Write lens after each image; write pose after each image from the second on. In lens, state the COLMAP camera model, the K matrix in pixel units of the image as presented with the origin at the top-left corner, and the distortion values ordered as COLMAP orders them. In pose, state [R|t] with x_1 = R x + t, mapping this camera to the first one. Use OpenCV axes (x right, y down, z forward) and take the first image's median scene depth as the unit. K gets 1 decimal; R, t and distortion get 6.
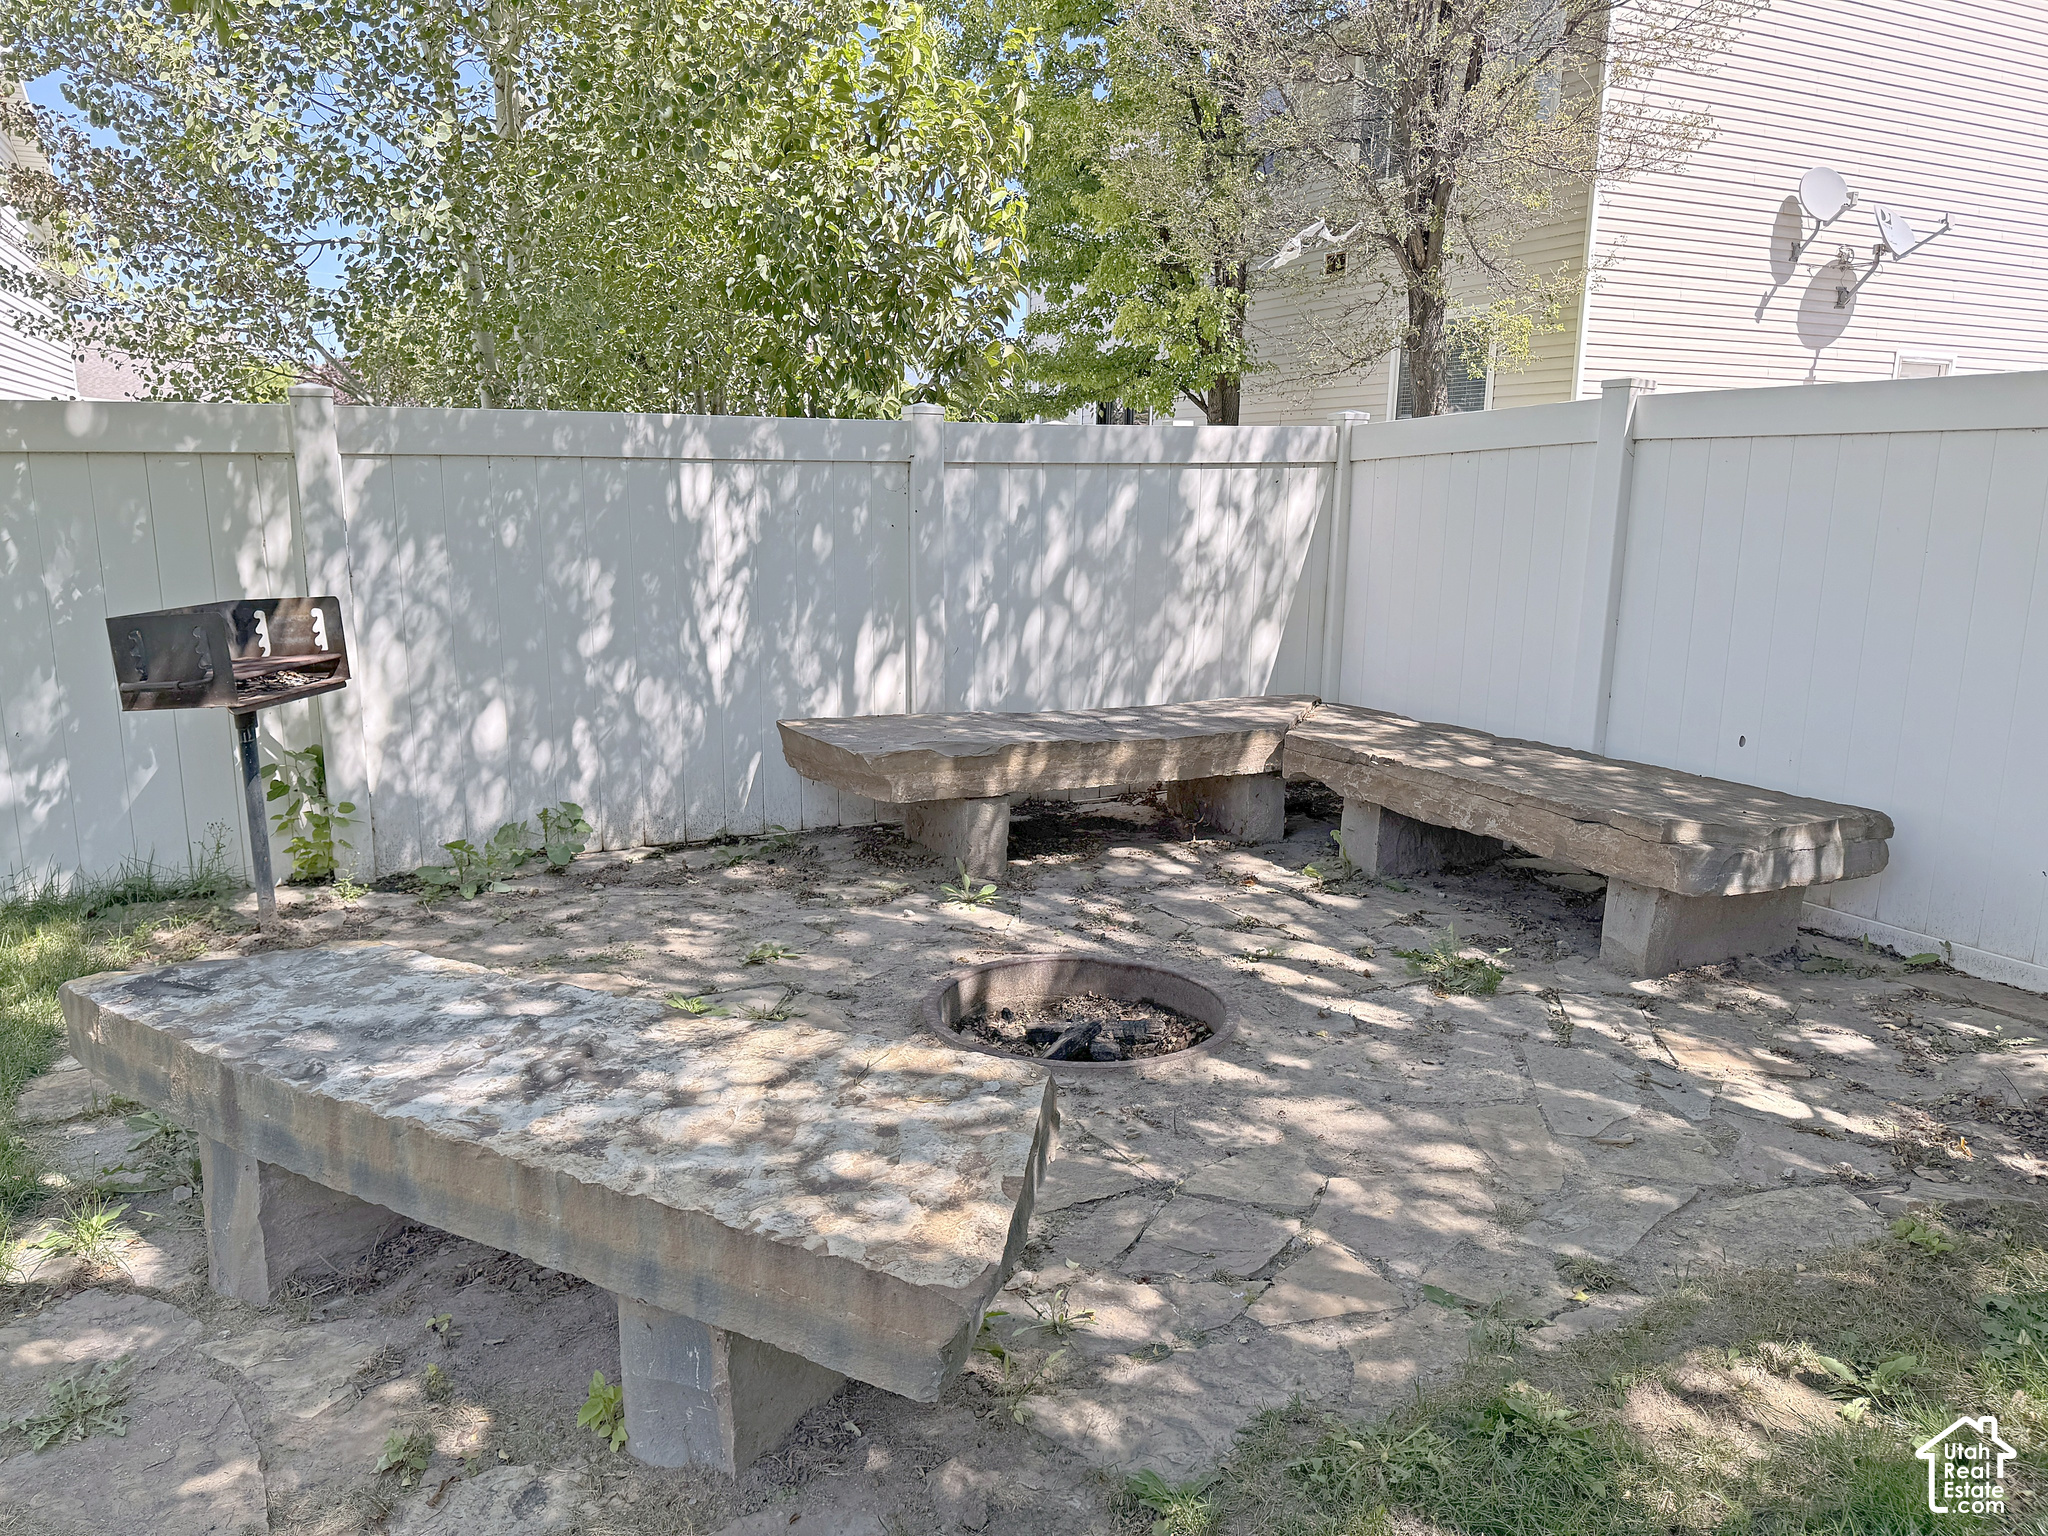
lens RADIAL K [[1420.2, 0, 1024.0], [0, 1420.2, 768.0], [0, 0, 1]] dist [0.043353, -0.059528]
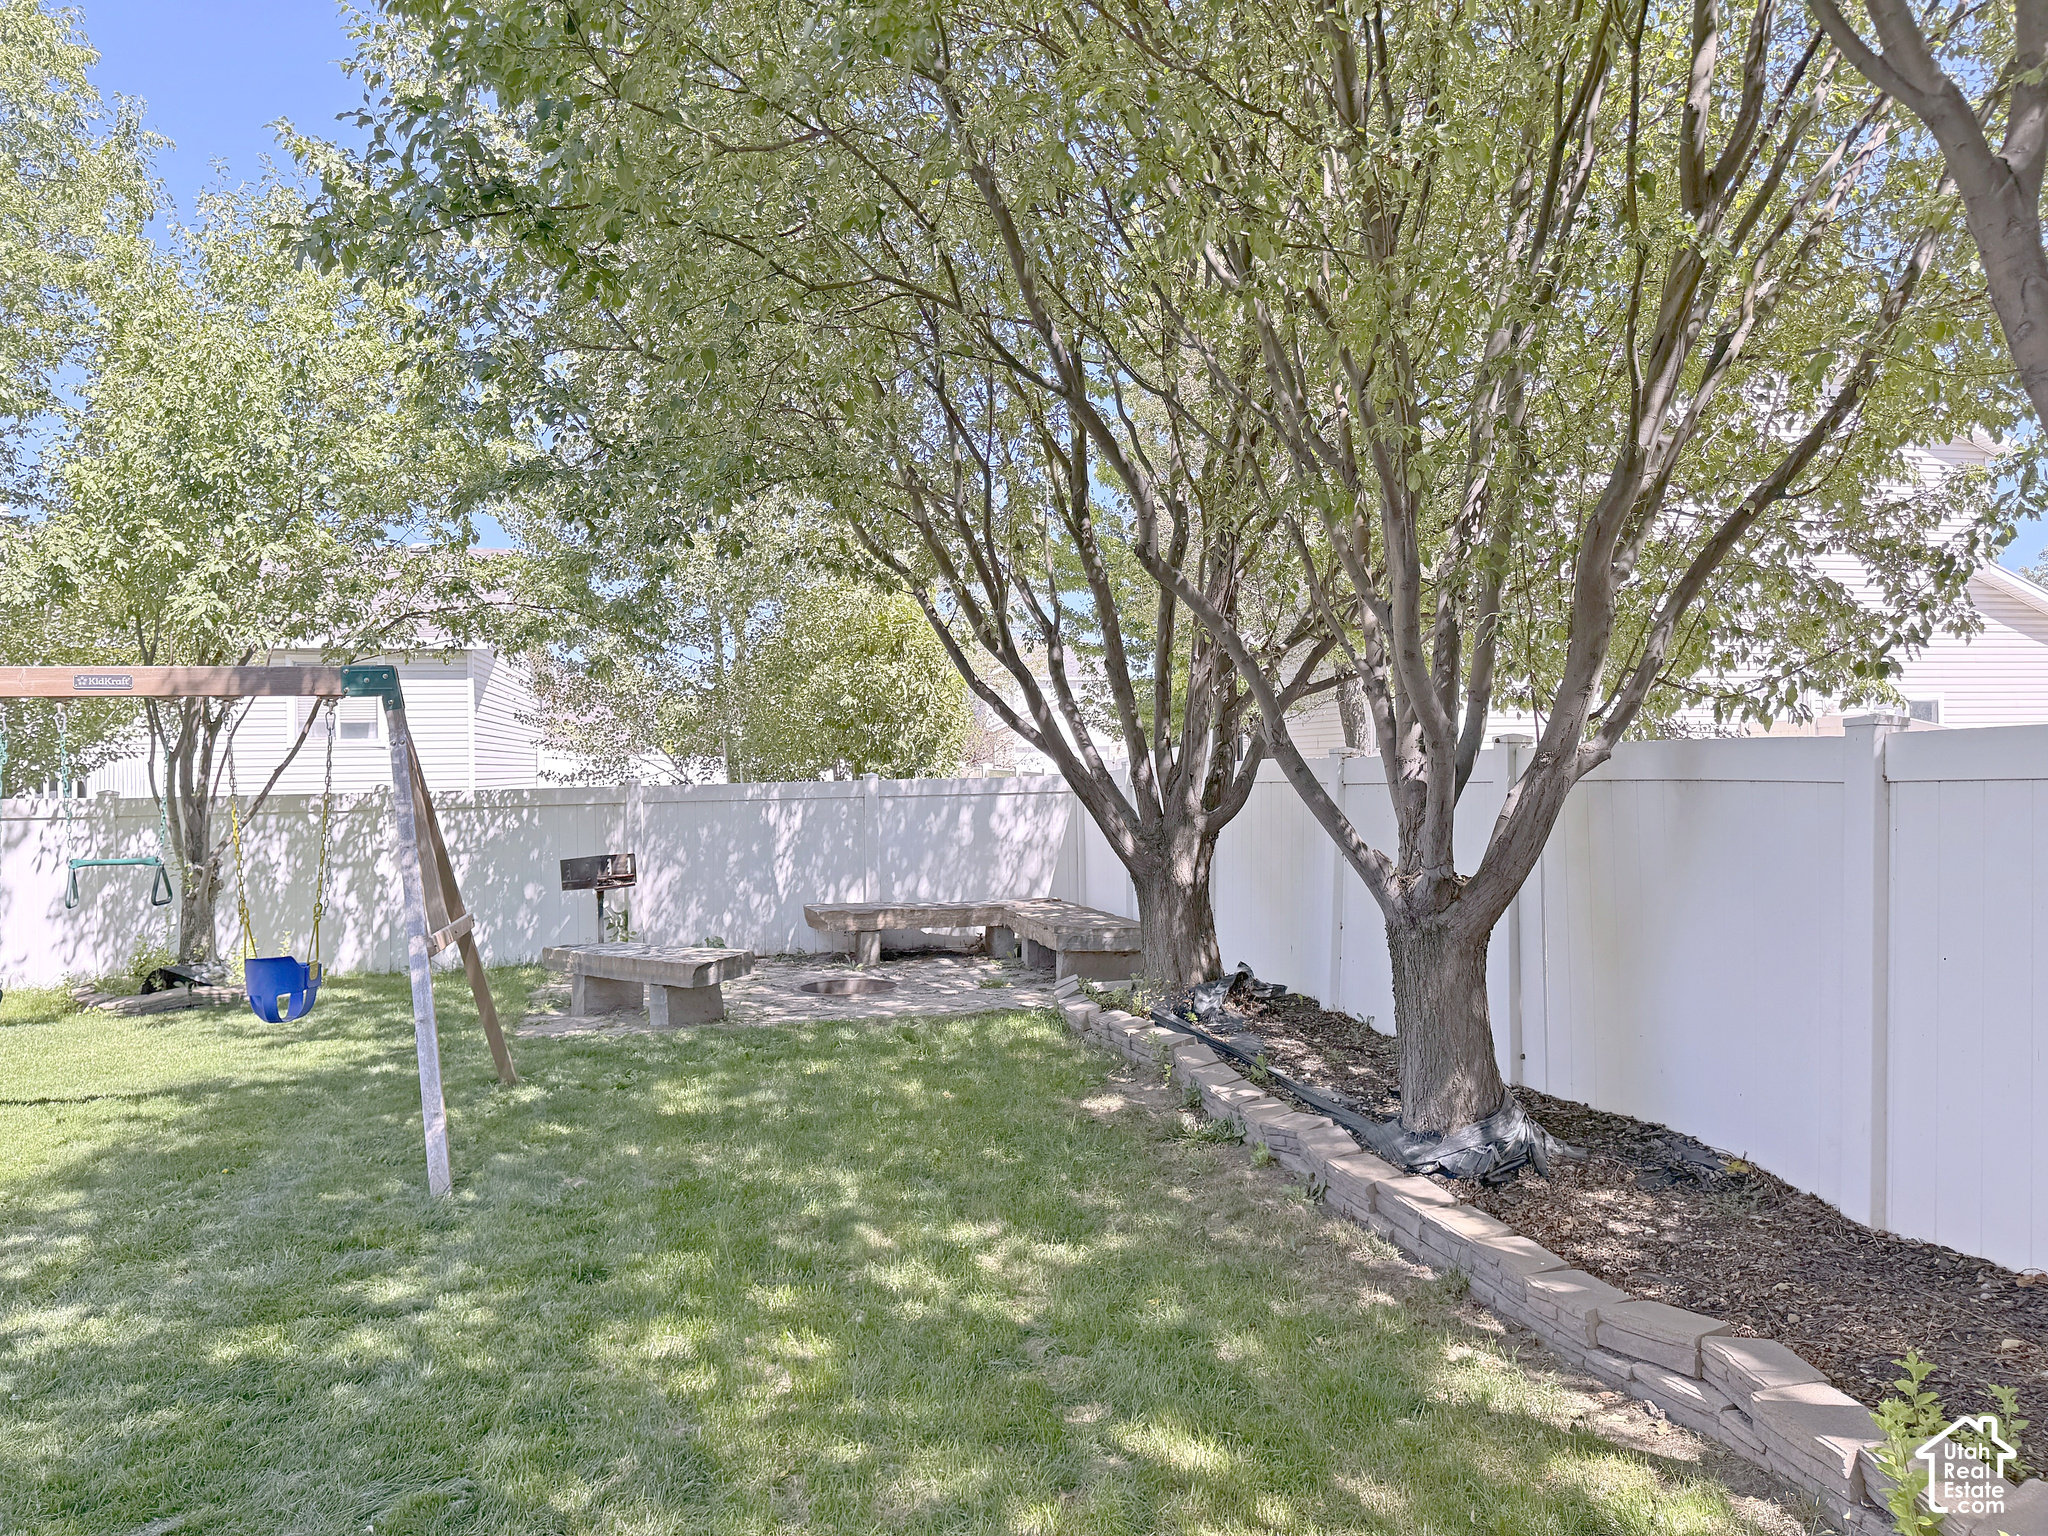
lens RADIAL K [[1420.2, 0, 1024.0], [0, 1420.2, 768.0], [0, 0, 1]] dist [0.043353, -0.059528]
pose [[0.970779, -0.029449, -0.238162, 0.847172], [-0.021044, 0.978171, -0.206732, 0.252520], [0.239051, 0.205702, 0.948968, -1.365339]]
